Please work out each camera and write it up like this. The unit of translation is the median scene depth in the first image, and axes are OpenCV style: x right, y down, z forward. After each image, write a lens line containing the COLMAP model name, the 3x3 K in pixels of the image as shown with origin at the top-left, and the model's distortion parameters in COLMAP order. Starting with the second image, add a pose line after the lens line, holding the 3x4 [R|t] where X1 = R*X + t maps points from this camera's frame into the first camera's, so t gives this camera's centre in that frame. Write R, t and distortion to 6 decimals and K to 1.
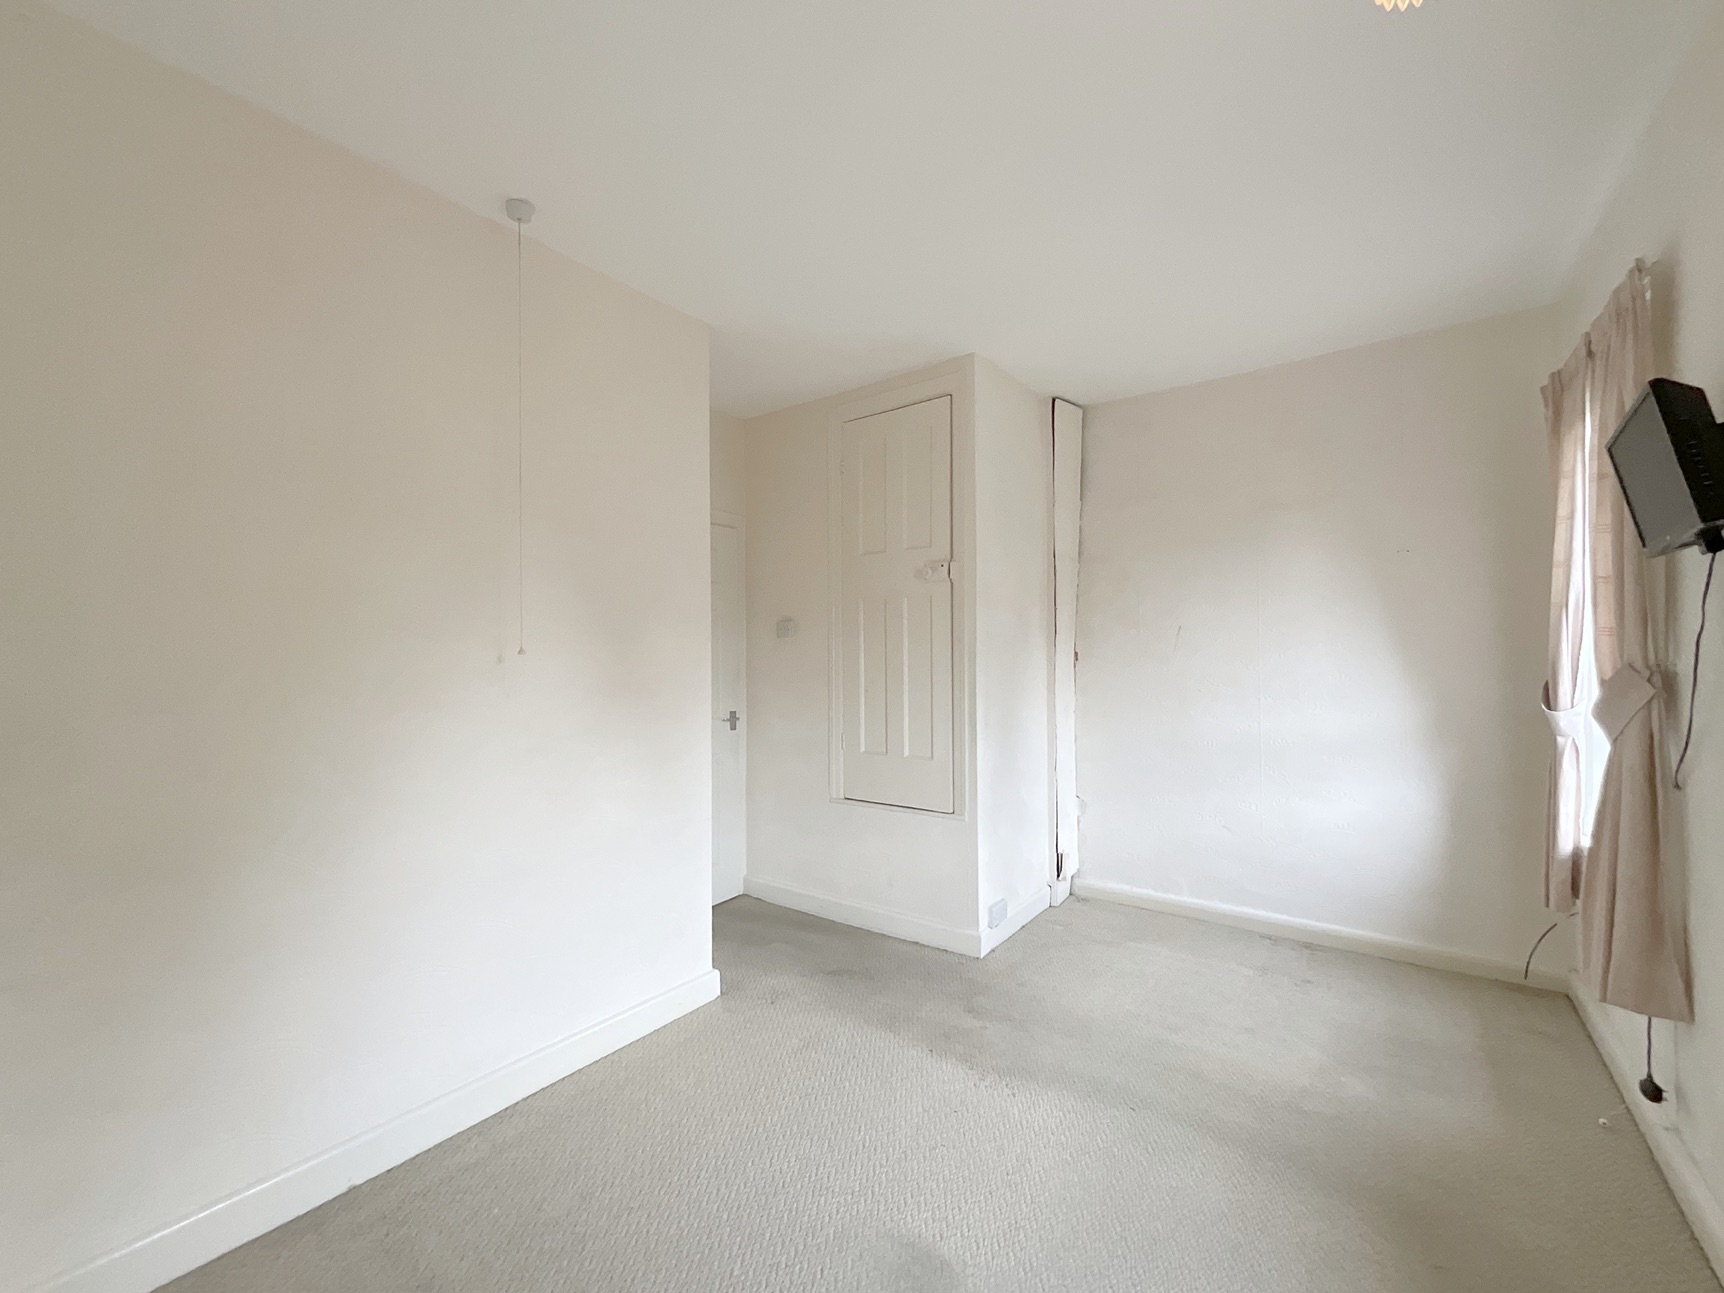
lens RADIAL K [[698.1, 0, 859.2], [0, 698.1, 649.5], [0, 0, 1]] dist [-0.001276, 0.000382]
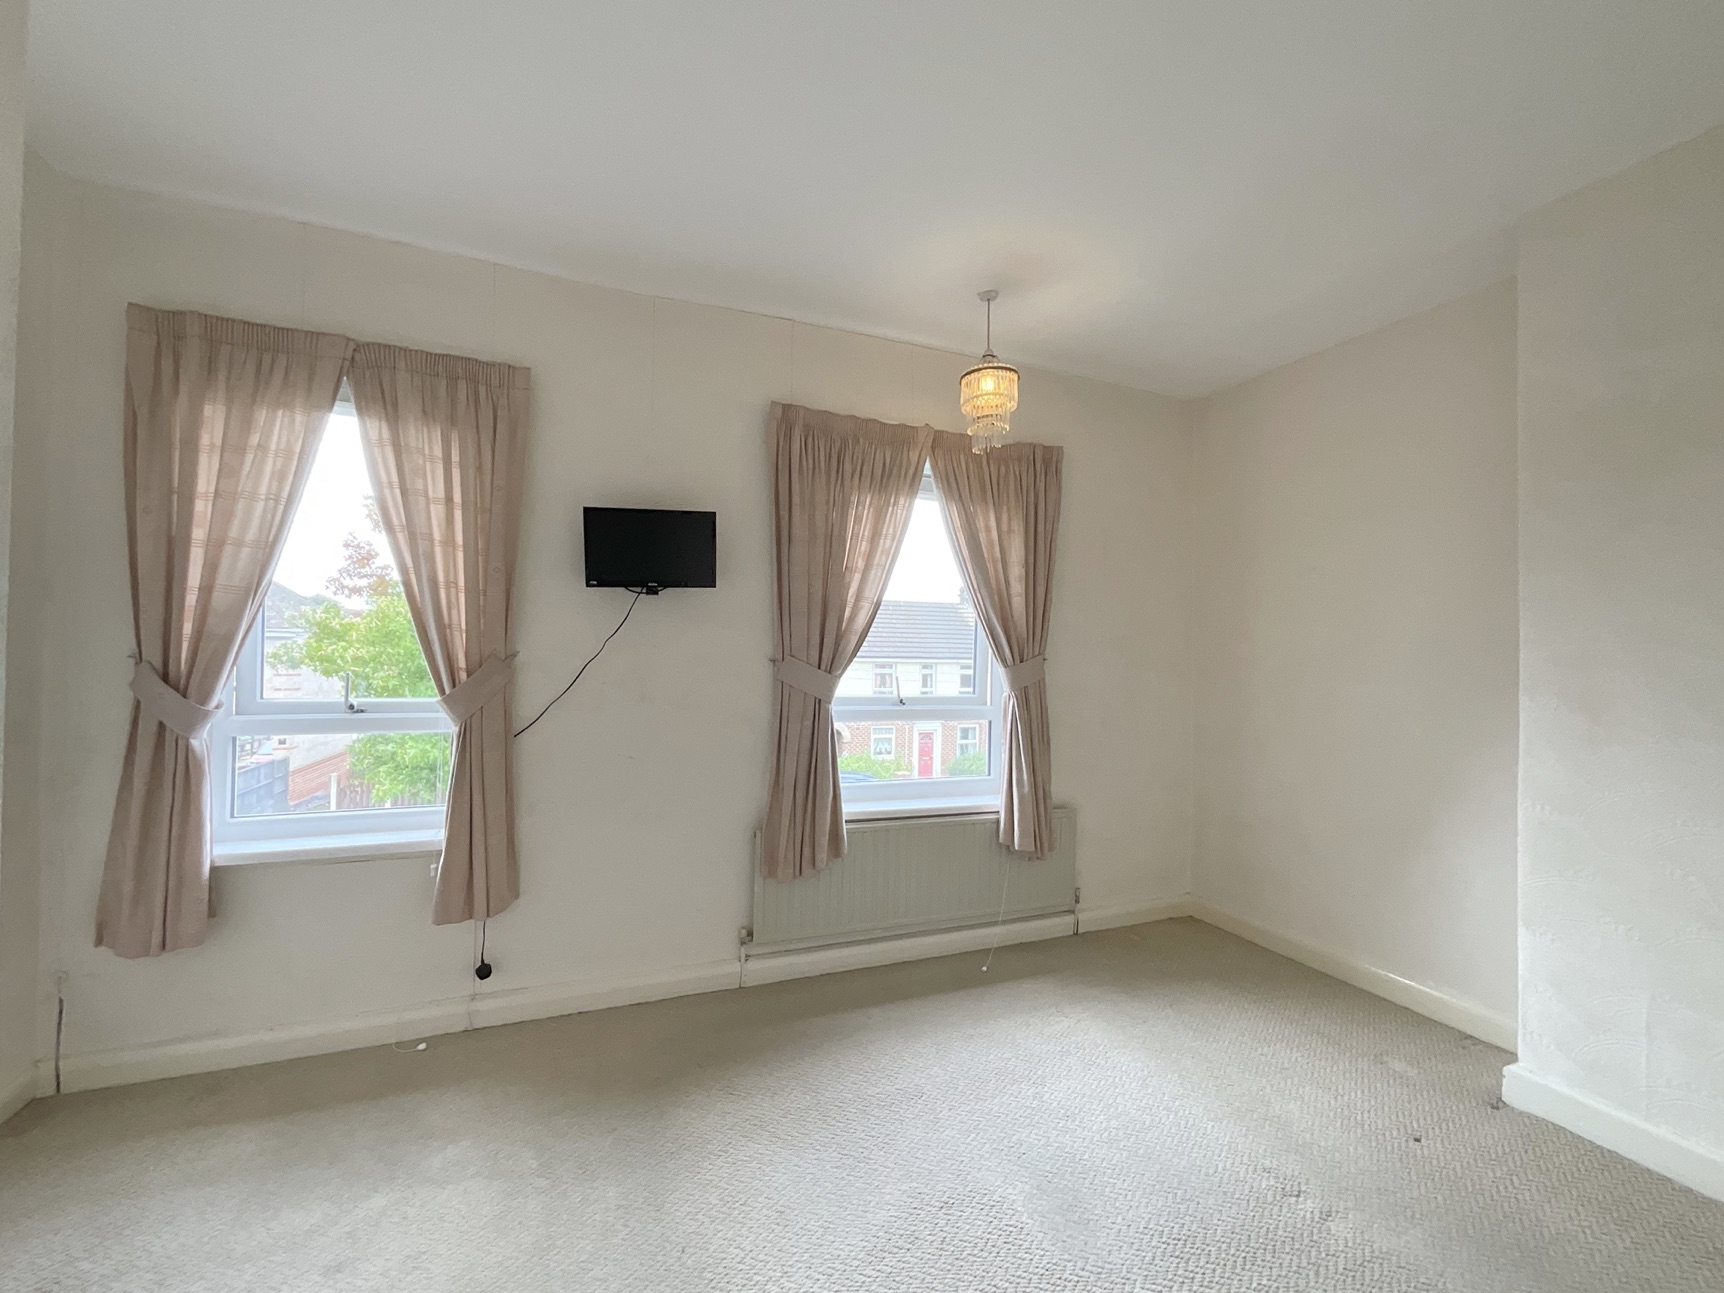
lens RADIAL K [[698.1, 0, 847.0], [0, 698.1, 653.9], [0, 0, 1]] dist [-0.001276, 0.000382]
pose [[-0.851628, 0.010098, 0.524050, -0.097868], [-0.004813, 0.999622, -0.027083, 0.029987], [-0.524125, -0.025587, -0.851257, 1.011898]]
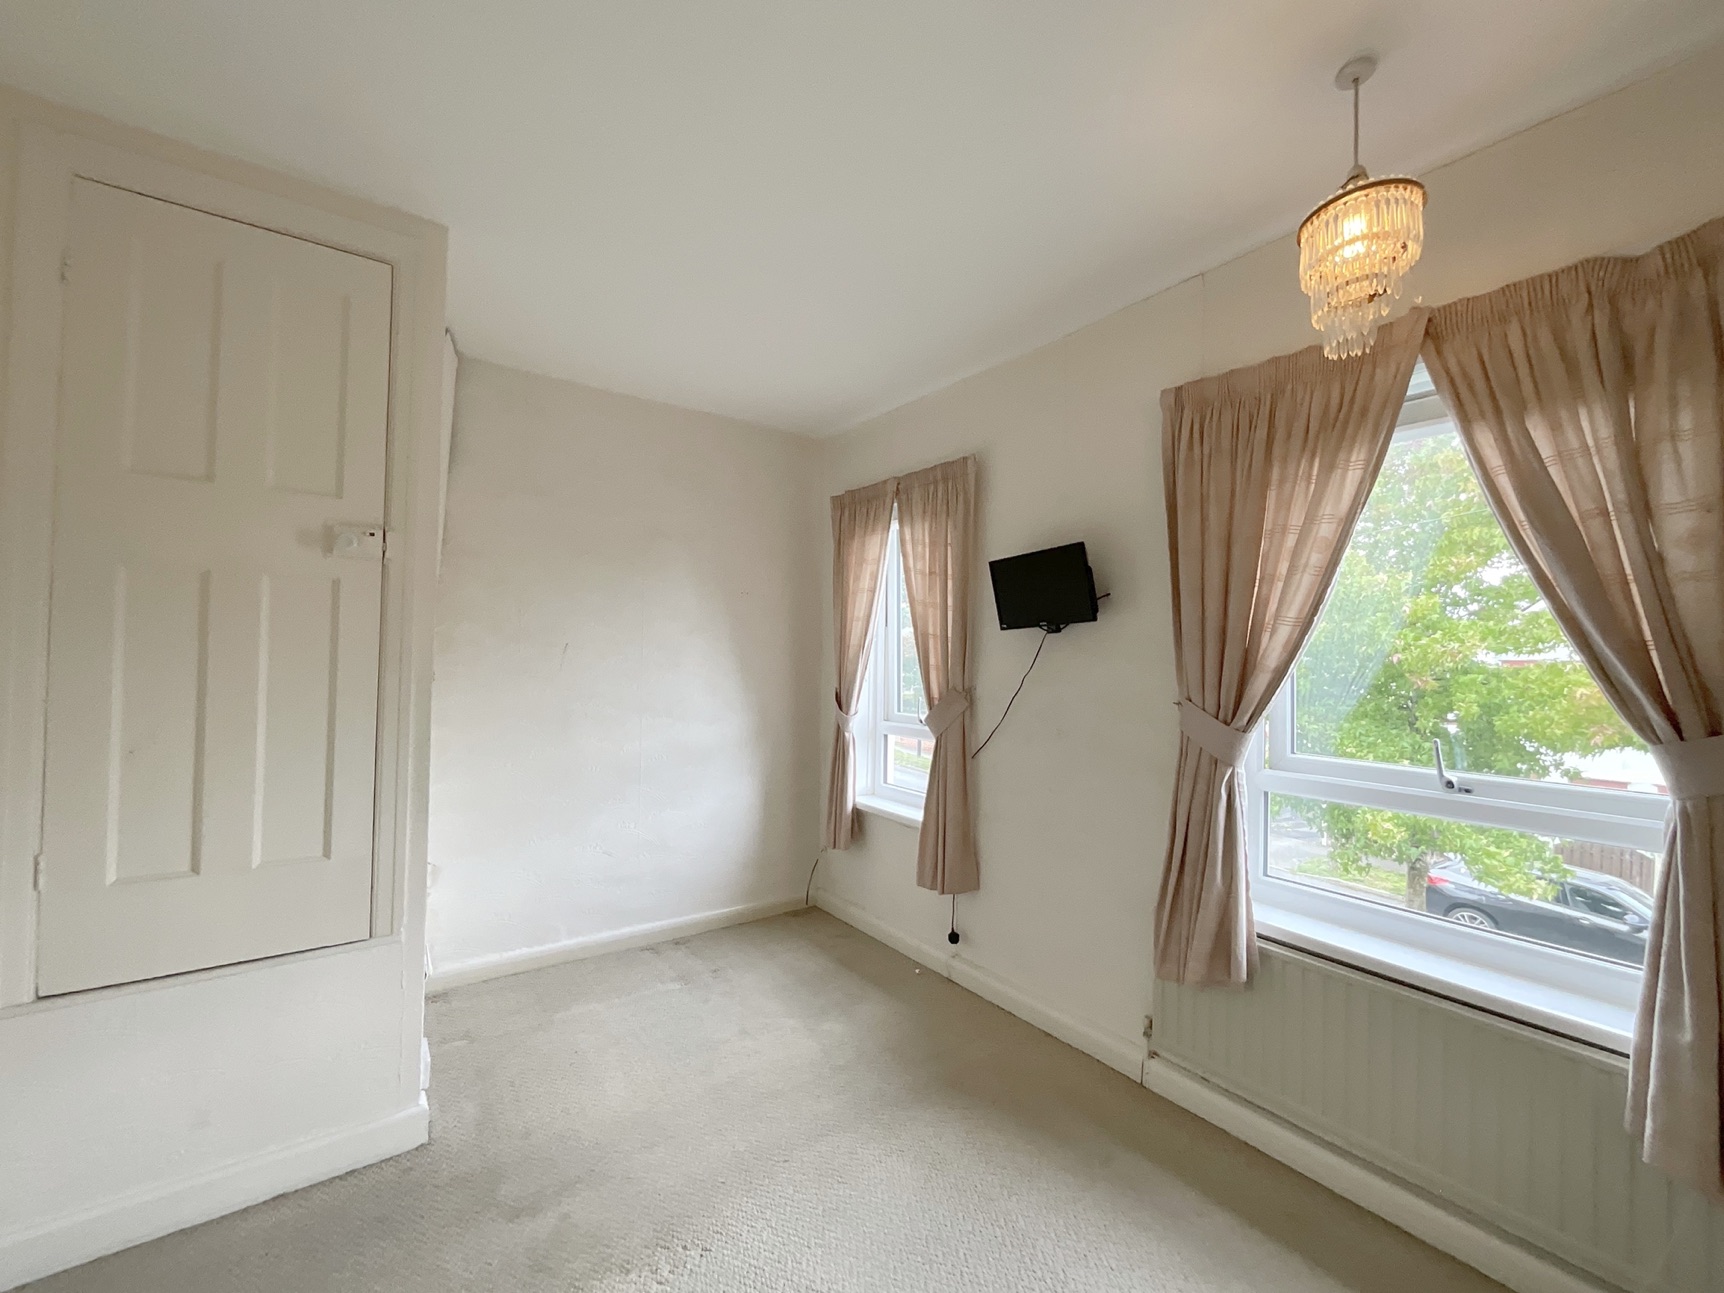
lens RADIAL K [[698.1, 0, 853.4], [0, 698.1, 646.6], [0, 0, 1]] dist [-0.001276, 0.000382]
pose [[0.295297, 0.035263, 0.954755, -0.339116], [-0.025285, 0.999257, -0.029086, -0.013990], [-0.955071, -0.015552, 0.295969, 0.417630]]
